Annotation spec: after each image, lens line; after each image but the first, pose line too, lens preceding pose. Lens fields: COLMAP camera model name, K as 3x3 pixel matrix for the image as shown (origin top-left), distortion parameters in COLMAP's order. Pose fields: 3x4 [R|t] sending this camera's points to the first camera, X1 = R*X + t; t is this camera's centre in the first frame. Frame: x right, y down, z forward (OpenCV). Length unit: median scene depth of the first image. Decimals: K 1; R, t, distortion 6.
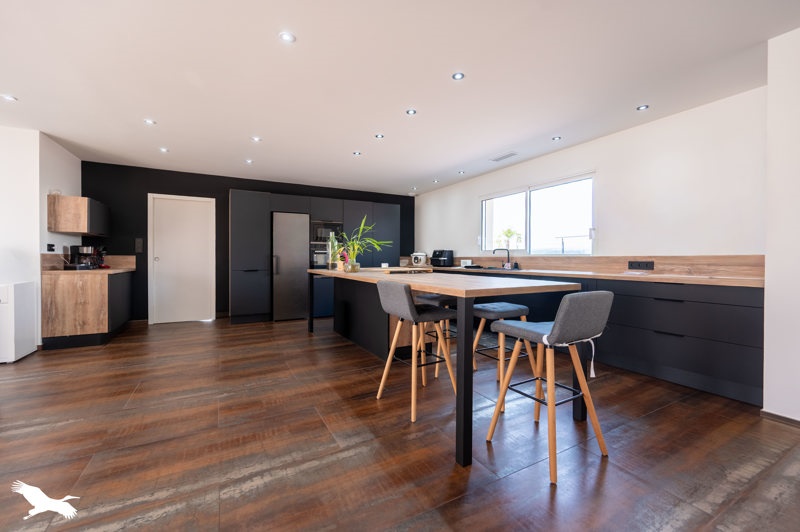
lens RADIAL K [[326.4, 0, 400.9], [0, 326.4, 258.3], [0, 0, 1]] dist [0.000177, -0.000252]
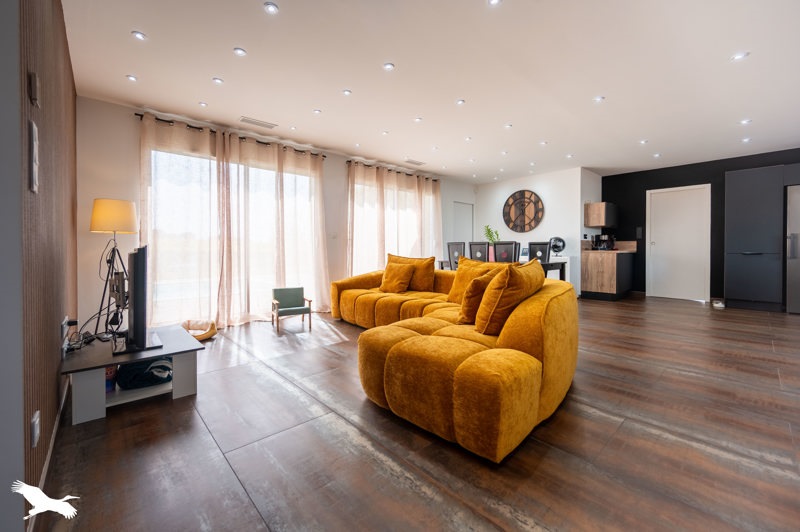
lens RADIAL K [[326.4, 0, 400.9], [0, 326.4, 258.3], [0, 0, 1]] dist [0.000177, -0.000252]
pose [[0.242548, 0.023038, -0.969866, 0.255514], [0.006230, 0.999660, 0.025304, 0.026242], [0.970119, -0.012180, 0.242322, -0.258527]]
